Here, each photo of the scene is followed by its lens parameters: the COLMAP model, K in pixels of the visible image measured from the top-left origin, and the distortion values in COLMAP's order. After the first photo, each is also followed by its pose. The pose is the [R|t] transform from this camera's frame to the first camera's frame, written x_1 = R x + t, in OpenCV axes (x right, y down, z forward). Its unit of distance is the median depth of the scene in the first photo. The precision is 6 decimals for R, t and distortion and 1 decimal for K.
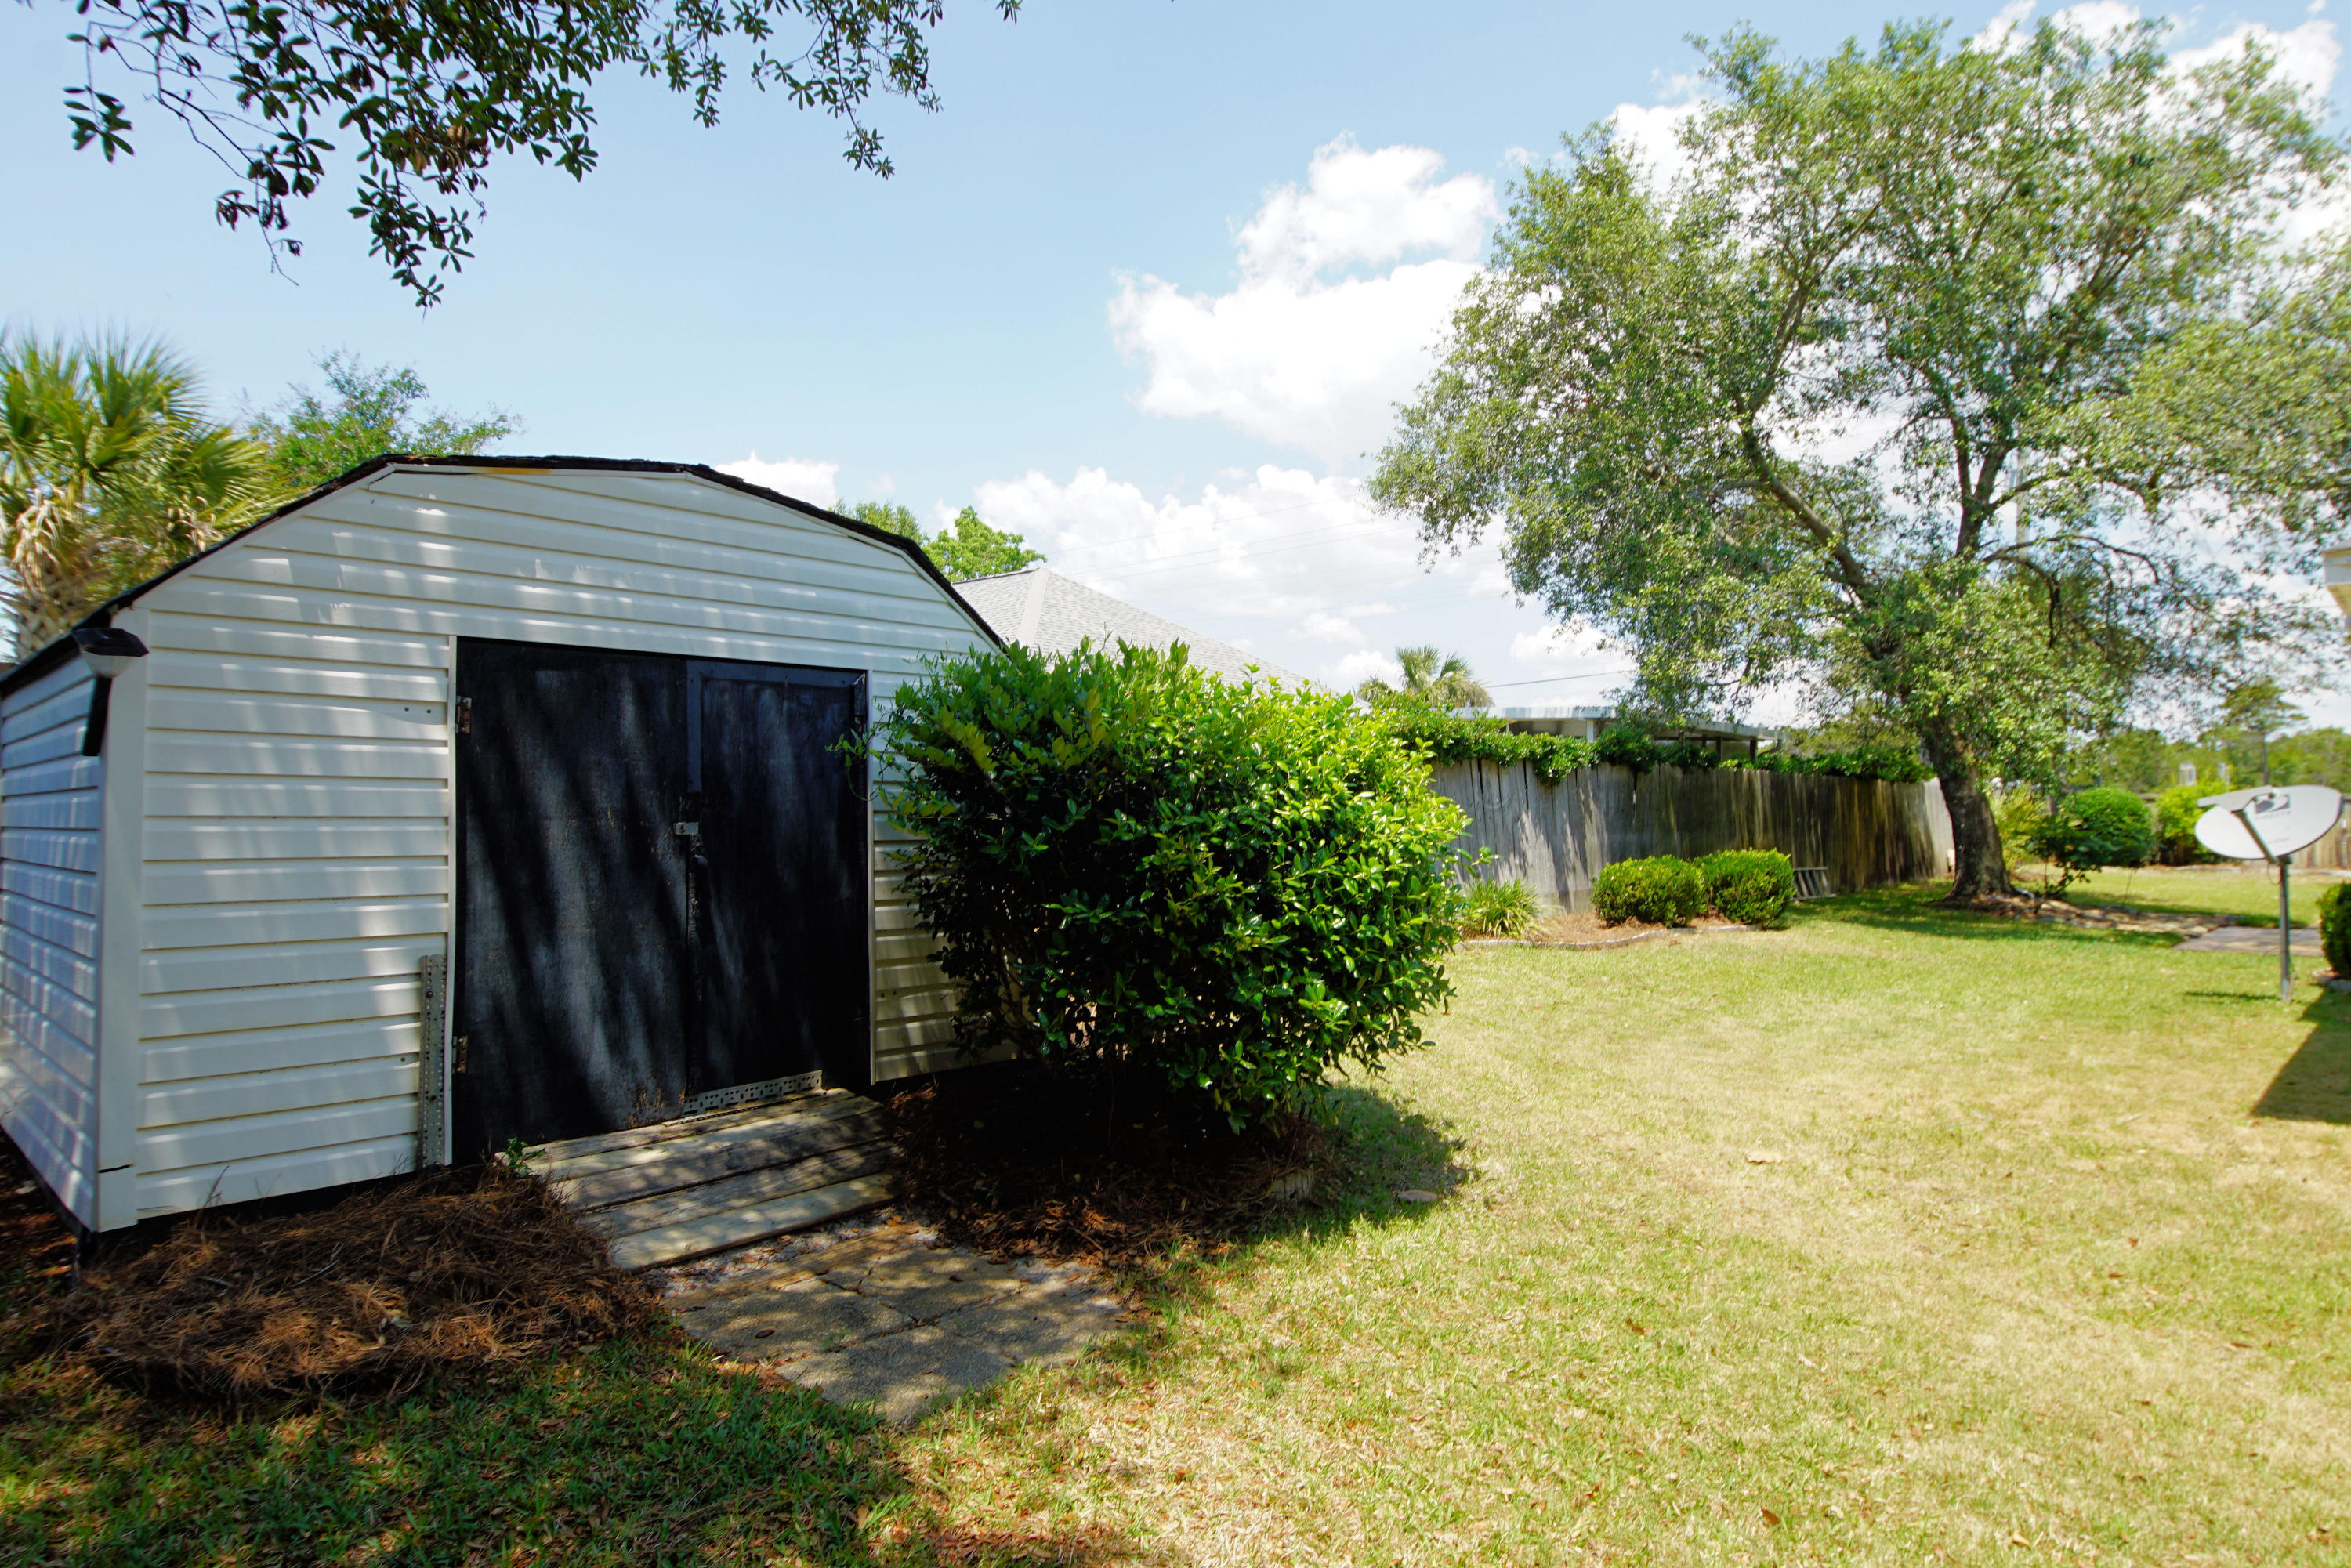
lens RADIAL K [[1336.9, 0, 1159.2], [0, 1336.9, 767.8], [0, 0, 1]] dist [0.045899, -0.044712]
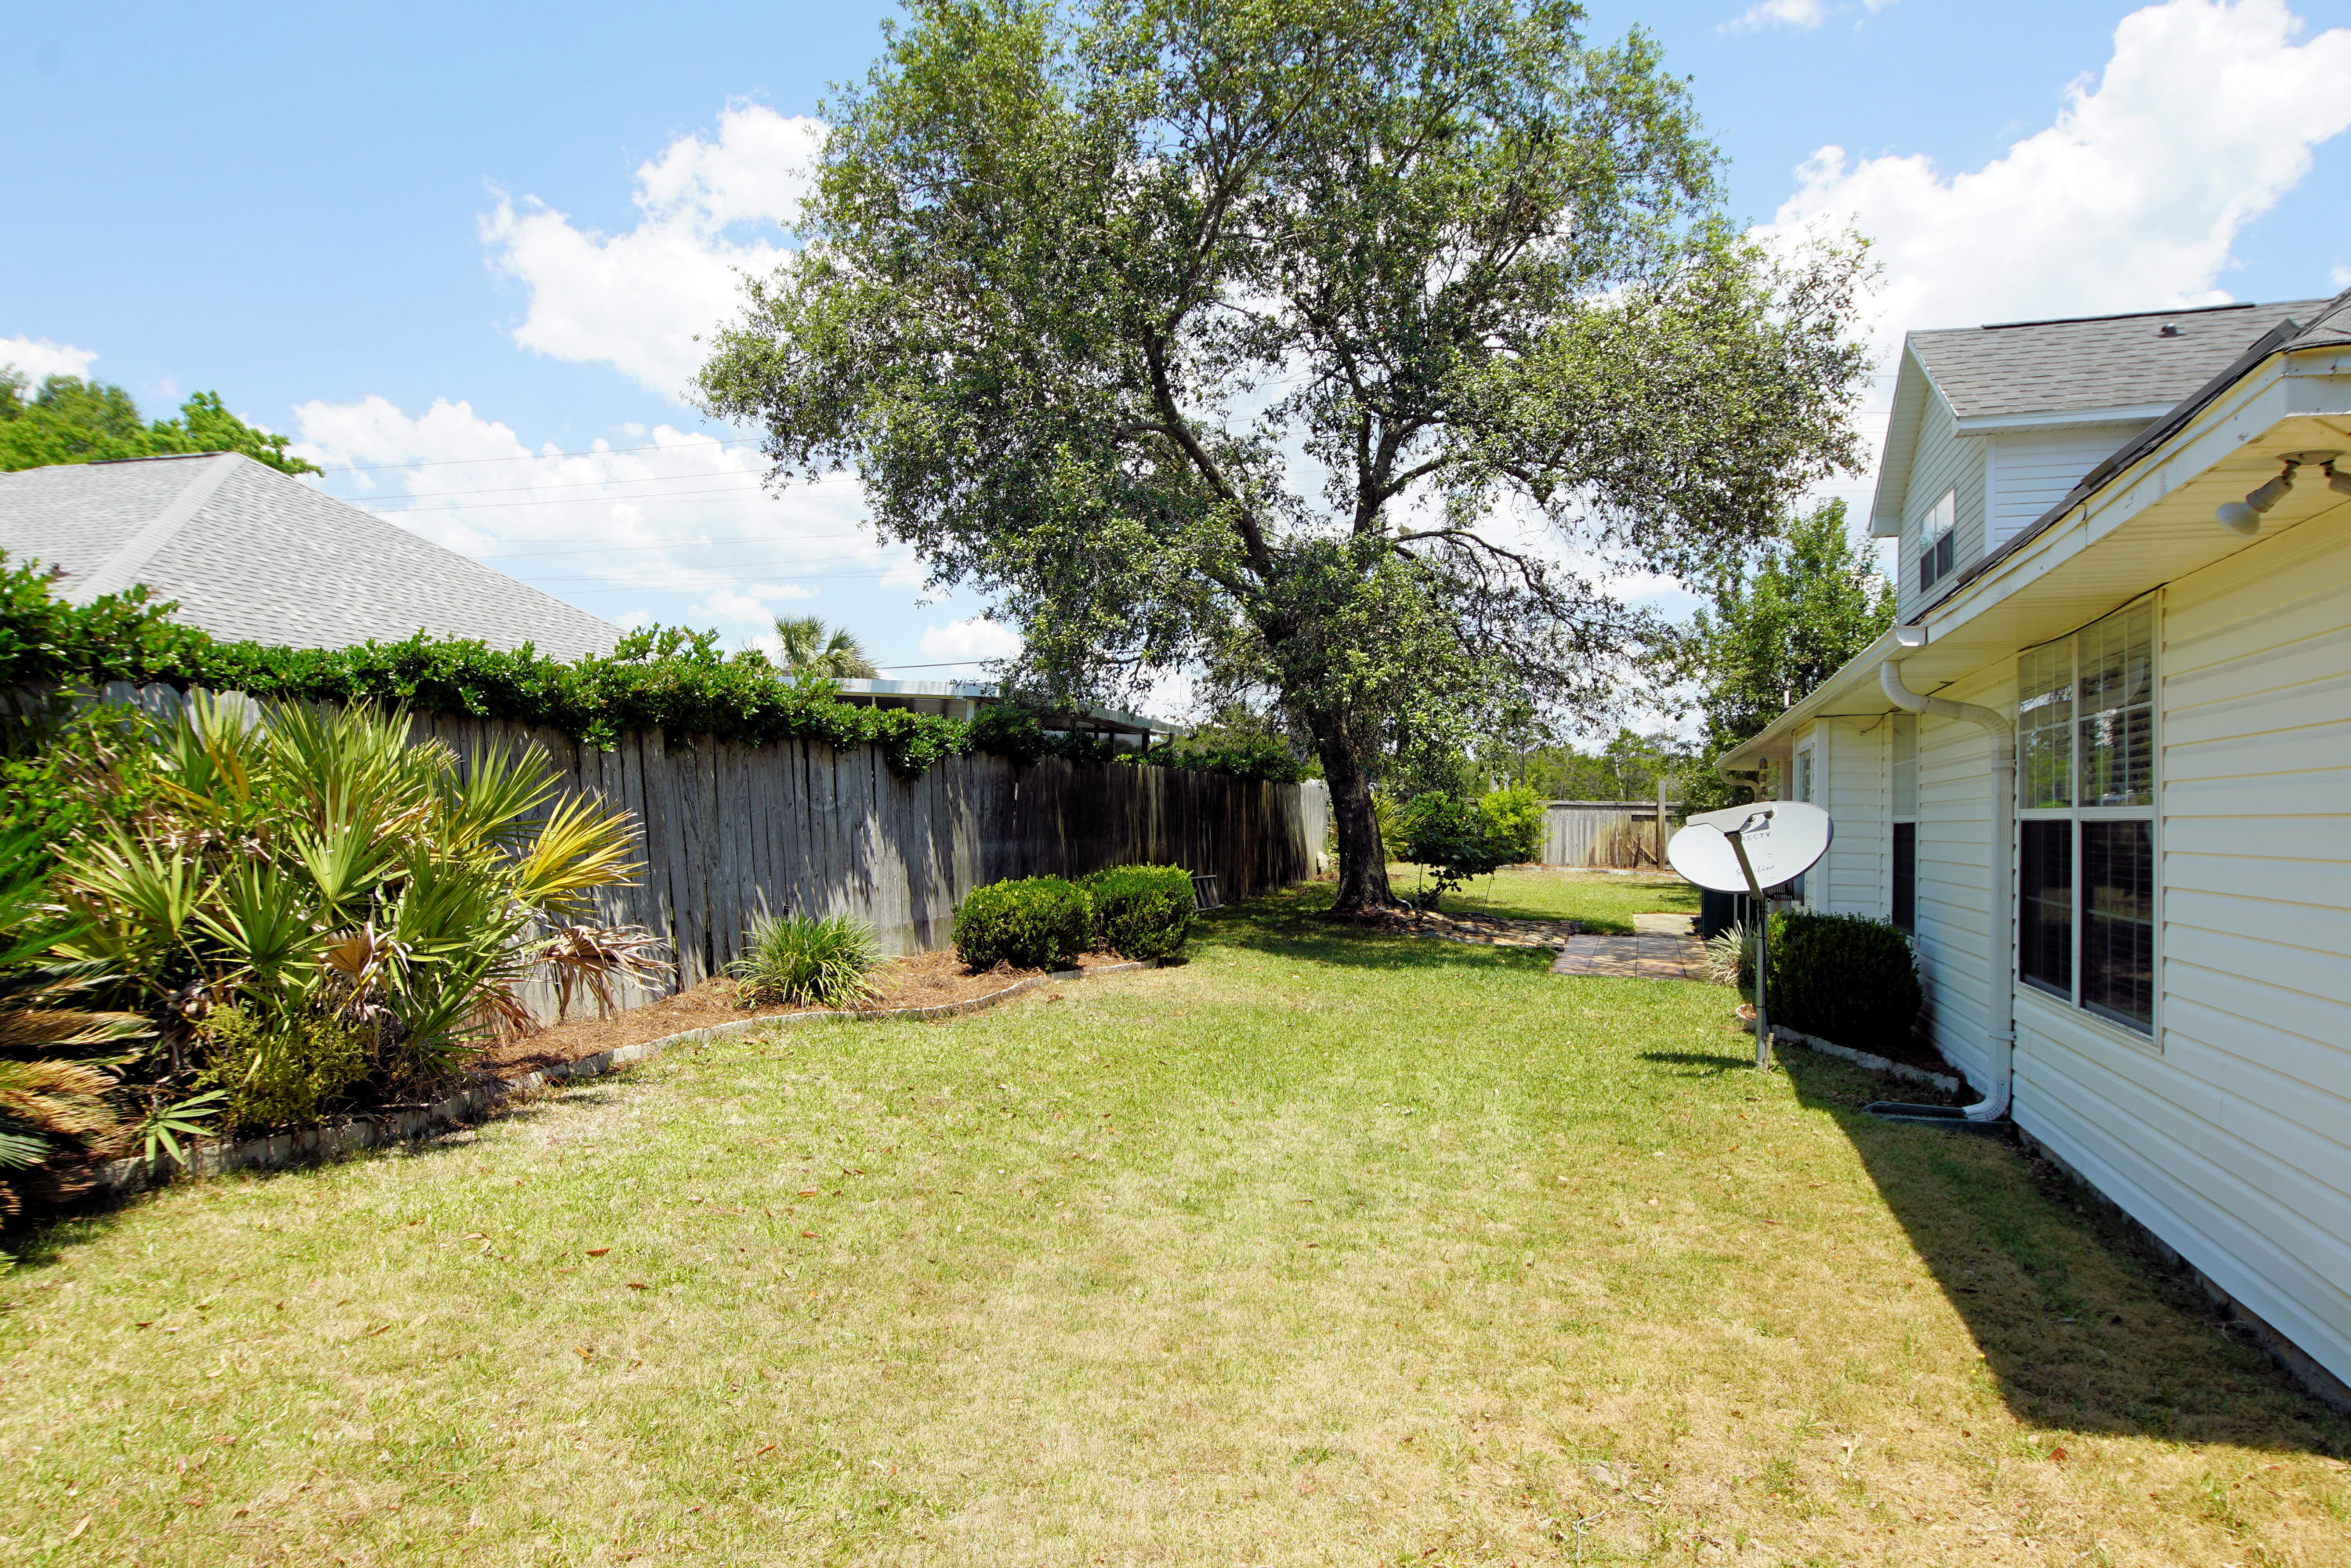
lens RADIAL K [[1336.9, 0, 1159.2], [0, 1336.9, 767.8], [0, 0, 1]] dist [0.045899, -0.044712]
pose [[0.906695, 0.026177, 0.420974, 0.088762], [-0.029577, 0.999561, 0.001550, 0.001488], [-0.420749, -0.013857, 0.907071, 0.226227]]
